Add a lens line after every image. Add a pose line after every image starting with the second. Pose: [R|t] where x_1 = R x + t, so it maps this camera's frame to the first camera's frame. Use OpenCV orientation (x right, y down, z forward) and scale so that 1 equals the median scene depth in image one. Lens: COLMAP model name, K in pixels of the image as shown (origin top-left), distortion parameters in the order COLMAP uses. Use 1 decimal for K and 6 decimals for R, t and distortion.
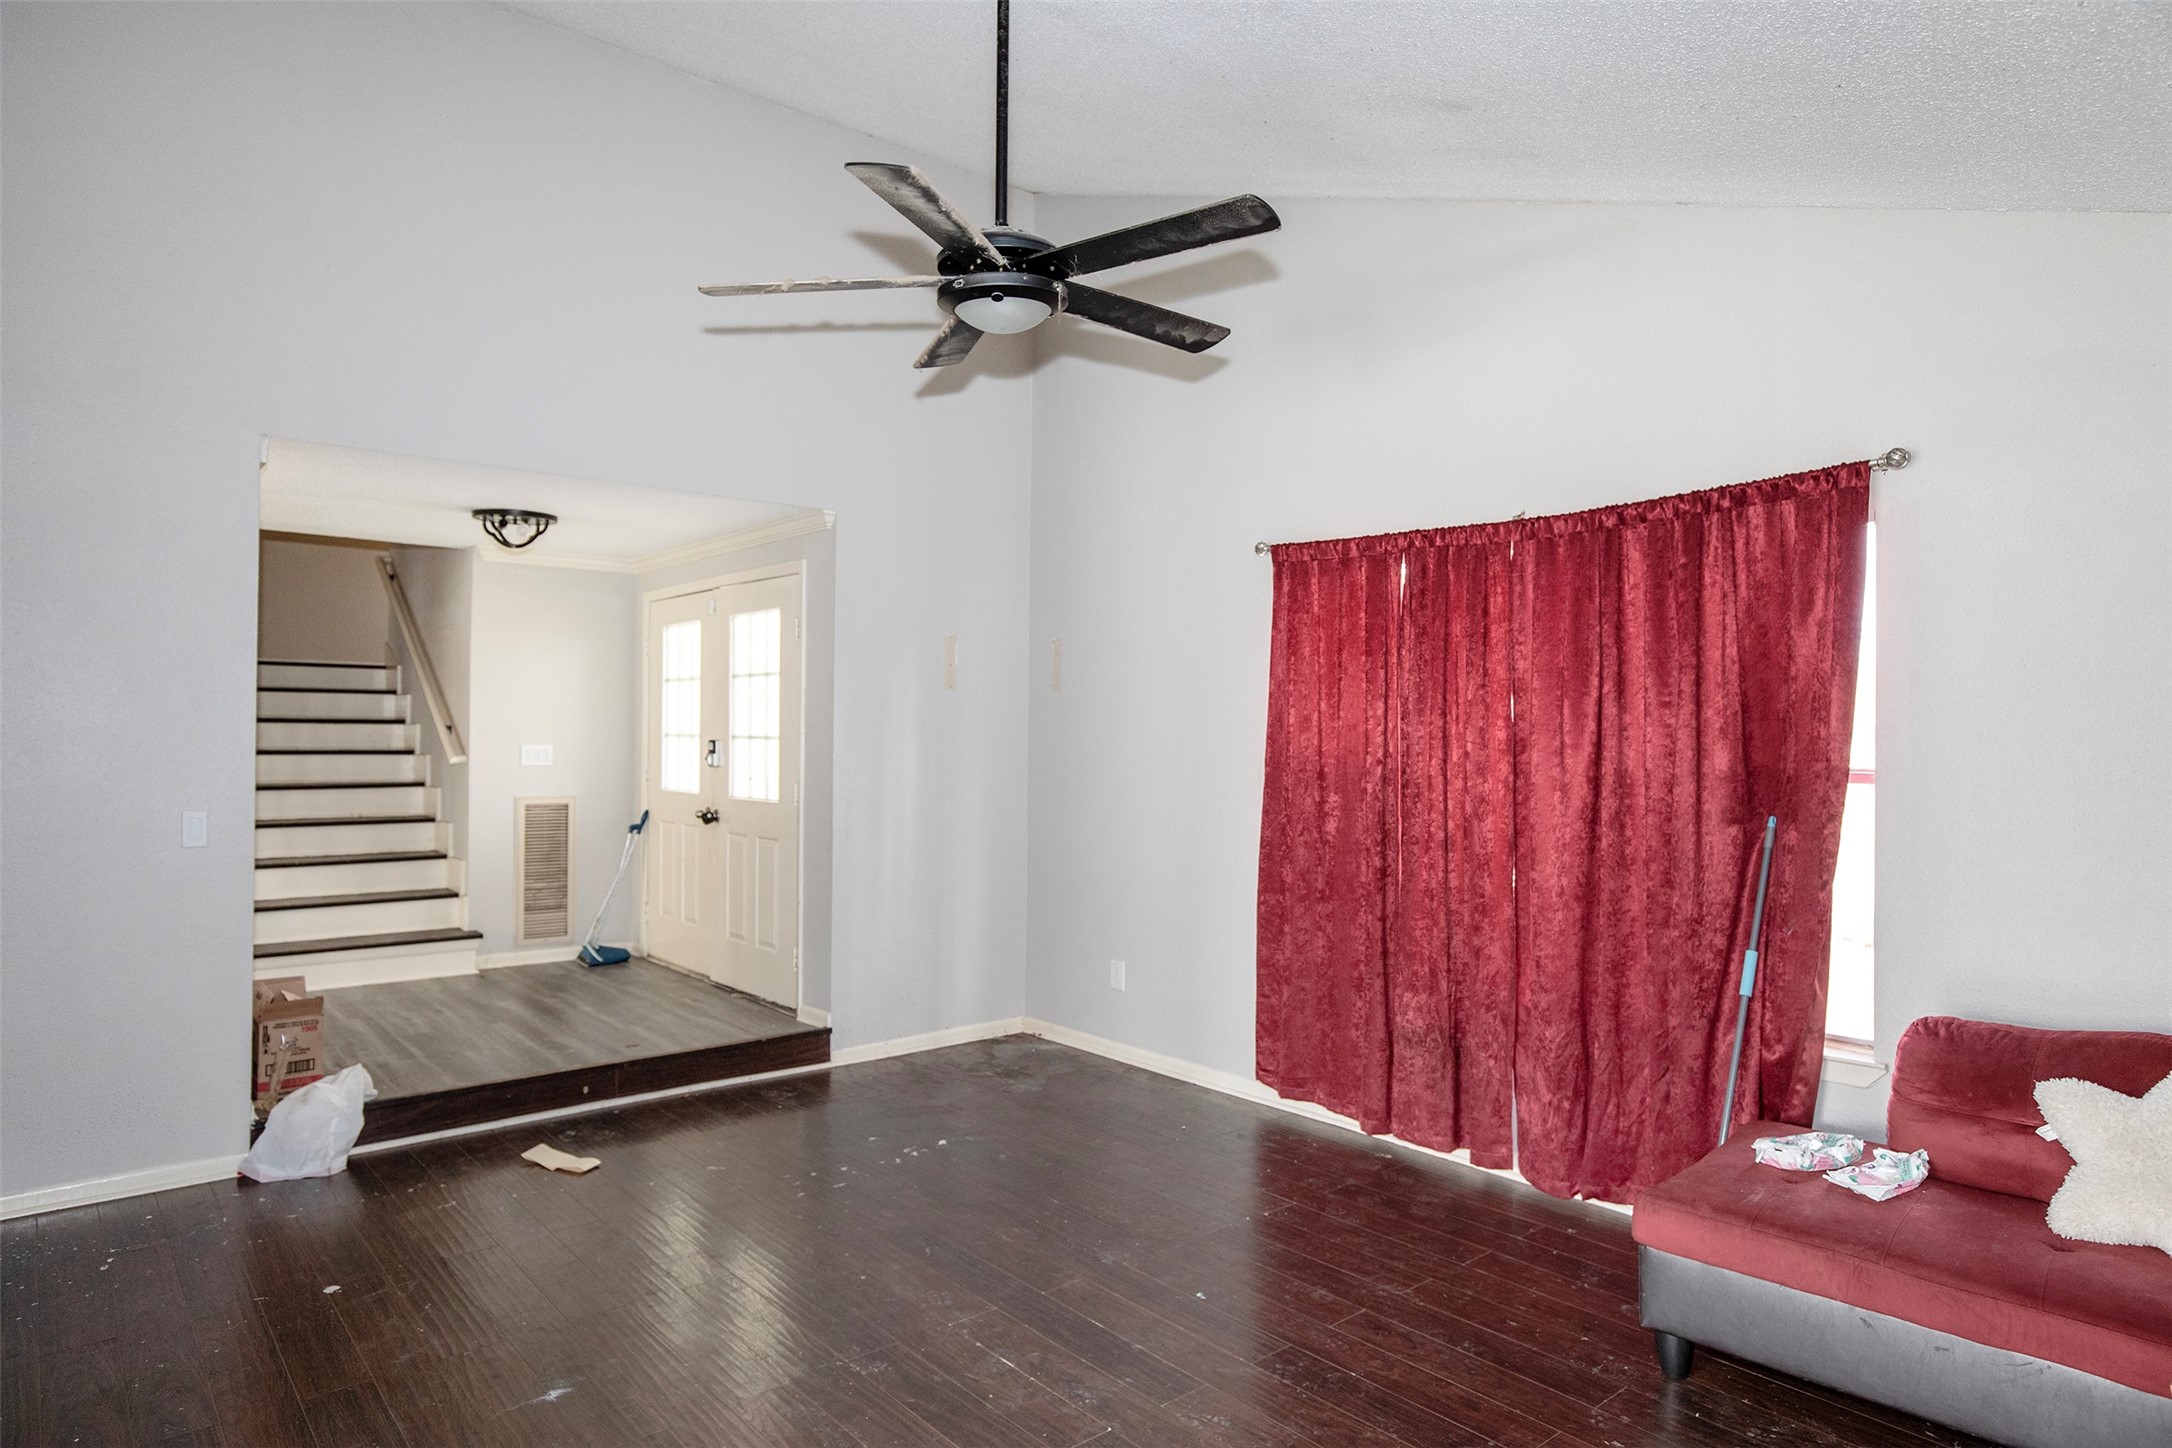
lens RADIAL K [[1274.6, 0, 1125.1], [0, 1274.6, 720.6], [0, 0, 1]] dist [-0.040931, -0.000422]
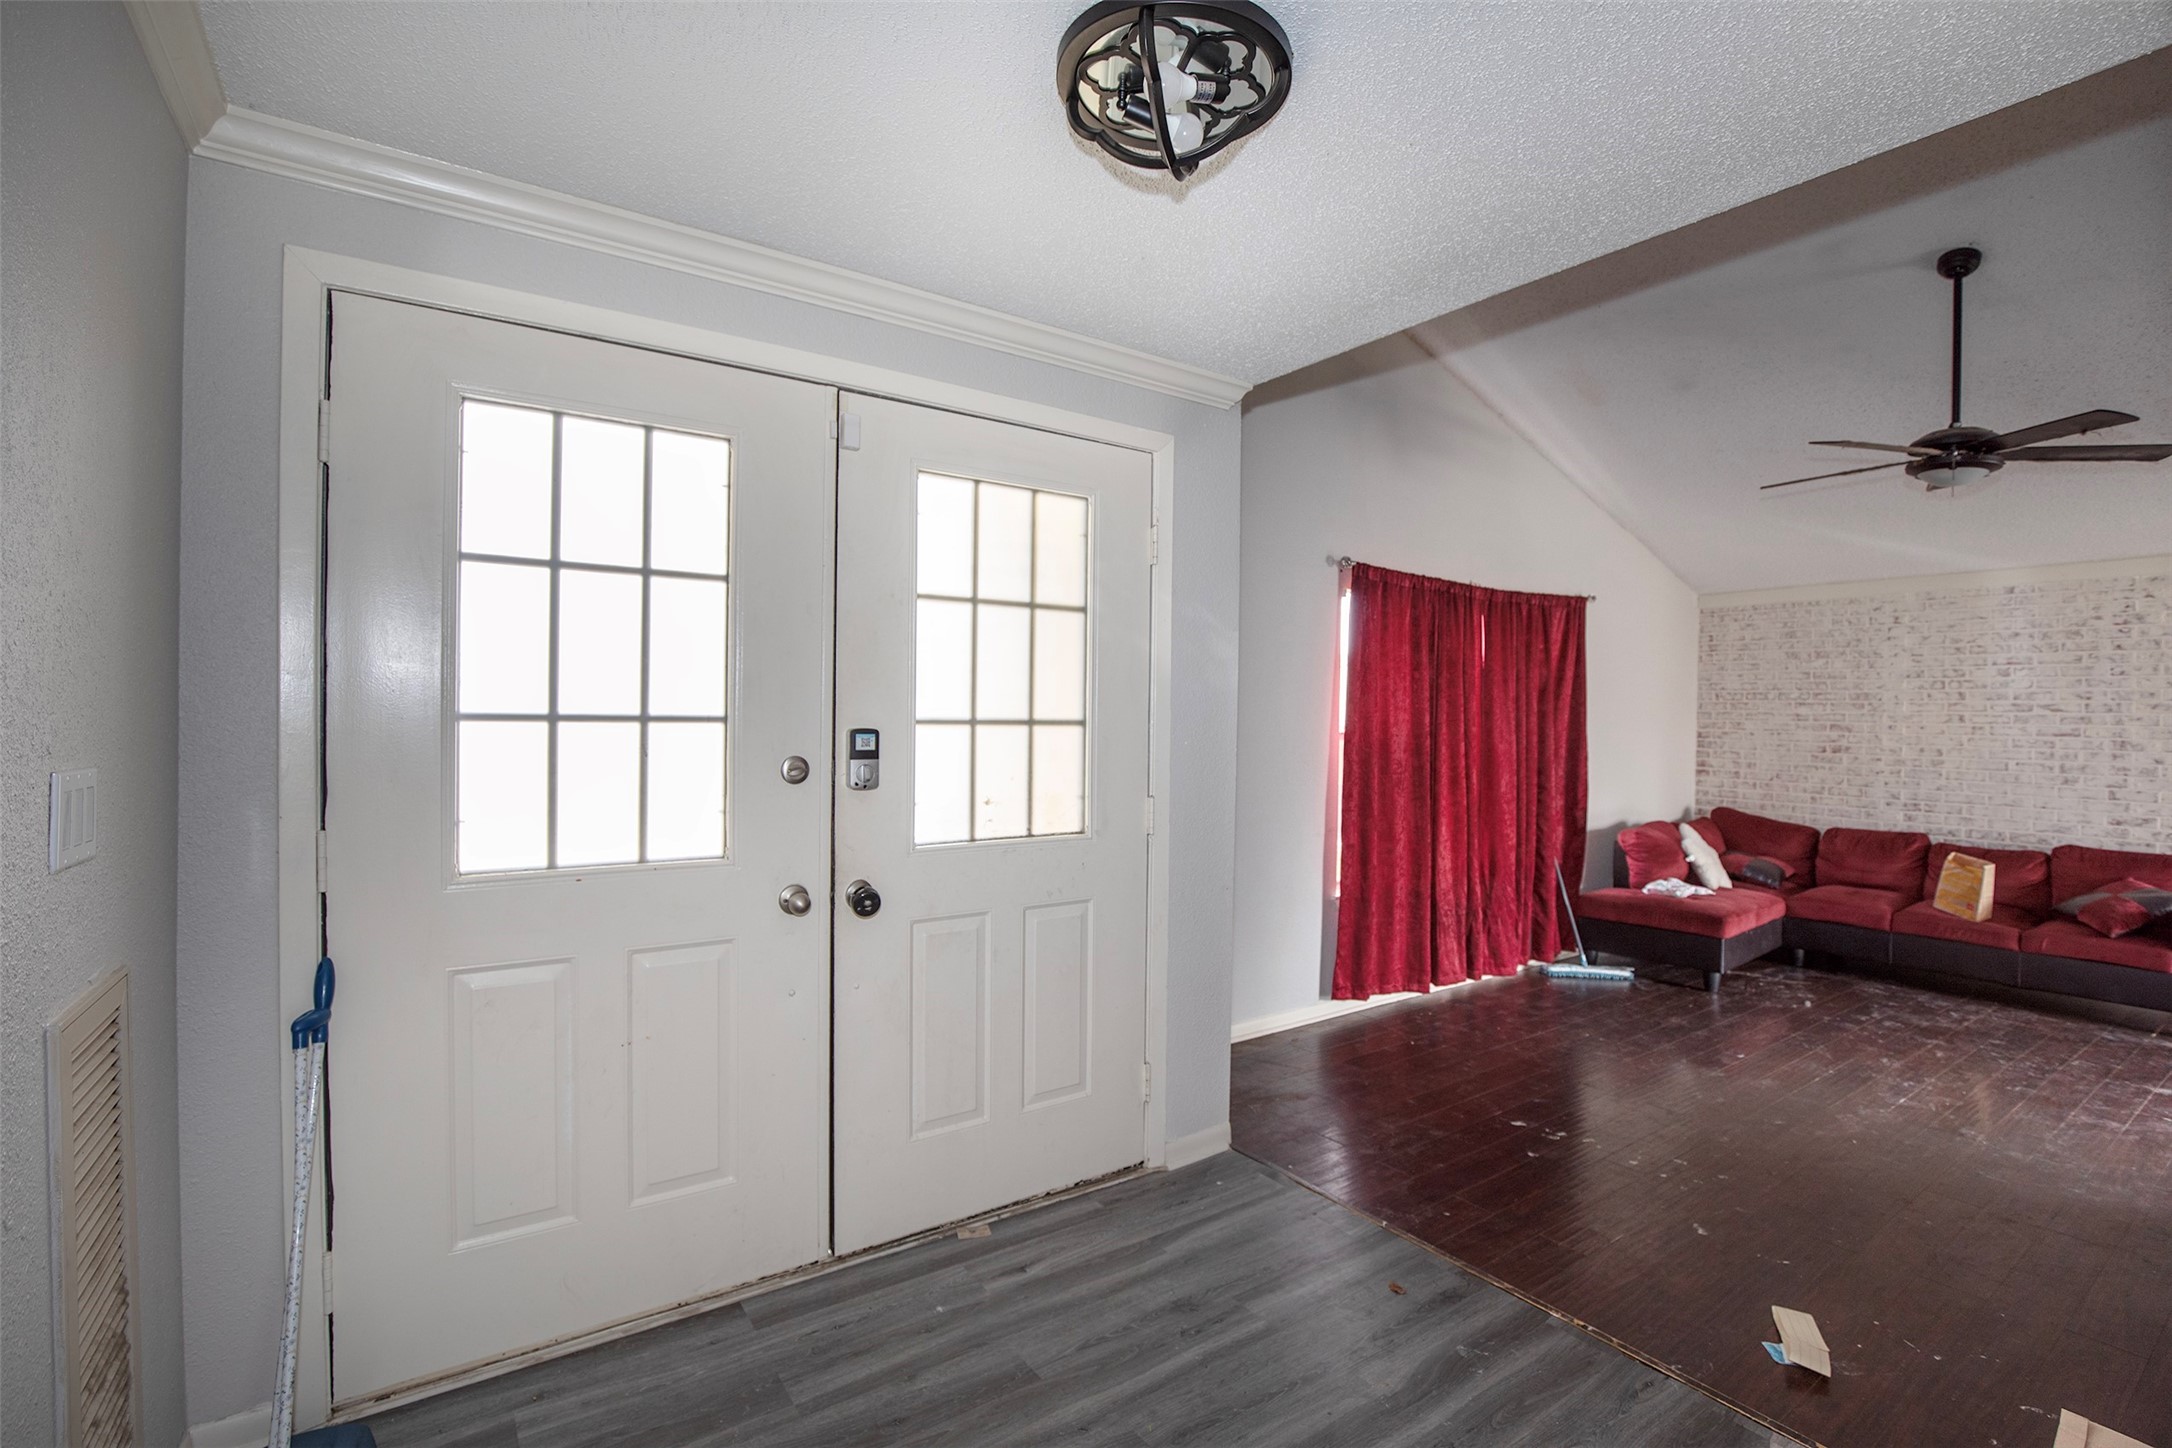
lens RADIAL K [[986.6, 0, 1094.5], [0, 986.6, 725.6], [0, 0, 1]] dist [-0.044348, 0.010165]
pose [[0.116744, -0.019743, 0.992966, -0.960869], [-0.016642, 0.999623, 0.021832, 0.003348], [-0.993023, -0.019073, 0.116371, 1.263790]]
